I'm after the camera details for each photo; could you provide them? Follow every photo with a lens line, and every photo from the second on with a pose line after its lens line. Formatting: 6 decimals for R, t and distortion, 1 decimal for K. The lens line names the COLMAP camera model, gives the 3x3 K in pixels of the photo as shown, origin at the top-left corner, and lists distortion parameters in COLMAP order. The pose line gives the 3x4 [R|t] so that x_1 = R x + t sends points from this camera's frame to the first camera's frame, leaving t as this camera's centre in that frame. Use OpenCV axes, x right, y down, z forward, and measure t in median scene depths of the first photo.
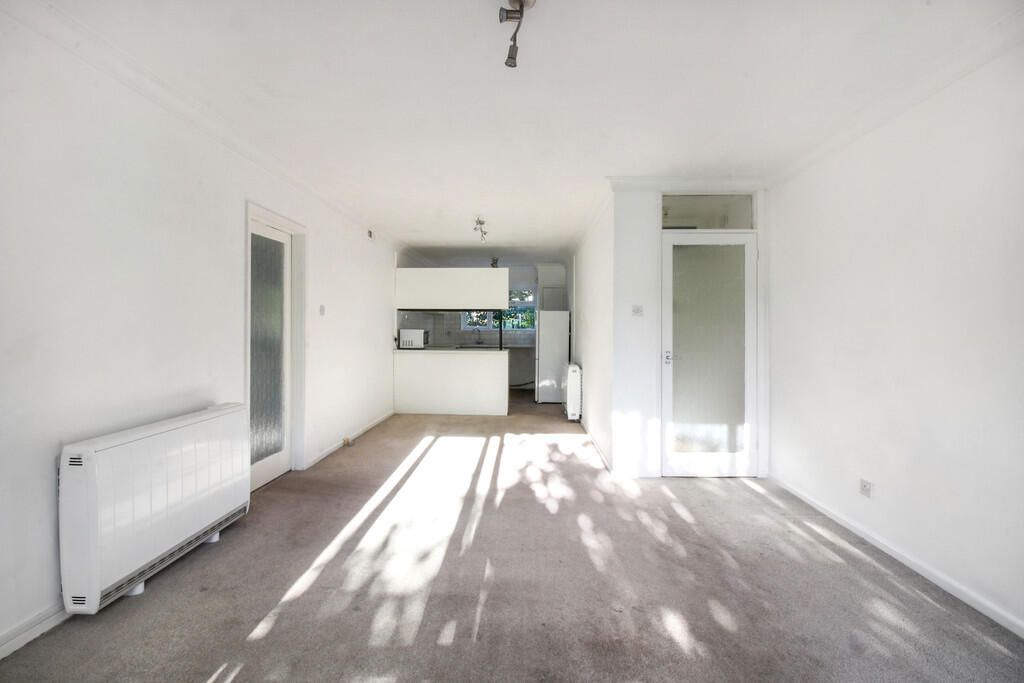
lens RADIAL K [[474.0, 0, 506.5], [0, 474.0, 329.6], [0, 0, 1]] dist [0.001371, -0.012179]
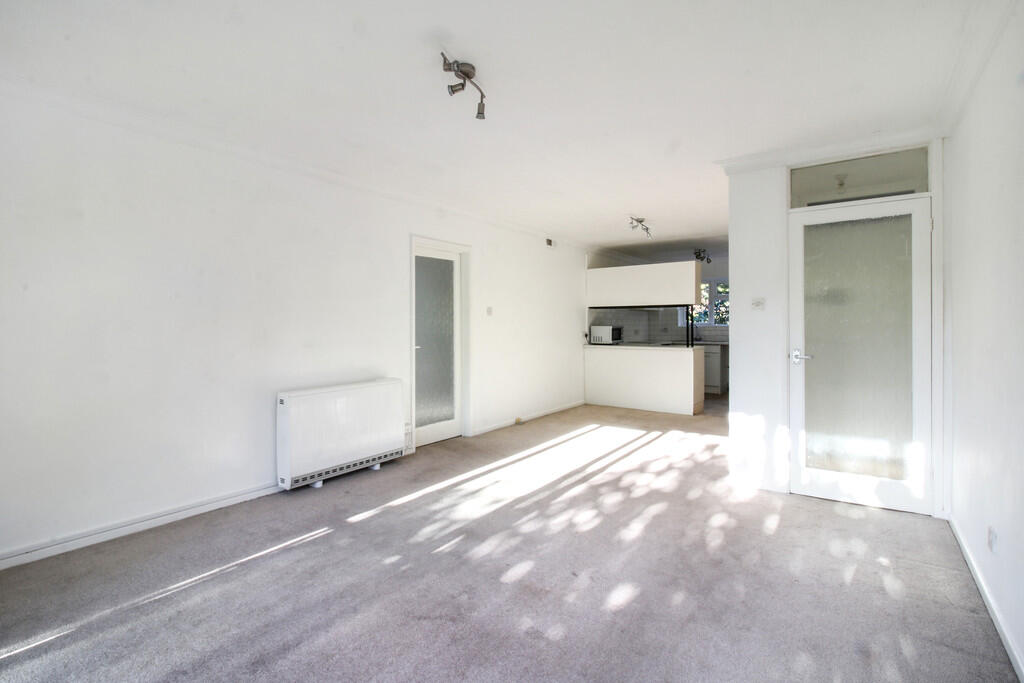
lens RADIAL K [[479.6, 0, 512.0], [0, 479.6, 331.5], [0, 0, 1]] dist [-0.000800, 0.000191]
pose [[0.835028, -0.000618, -0.550207, 0.380441], [0.006660, 0.999937, 0.008985, 0.001485], [0.550167, -0.011167, 0.834980, -0.016361]]
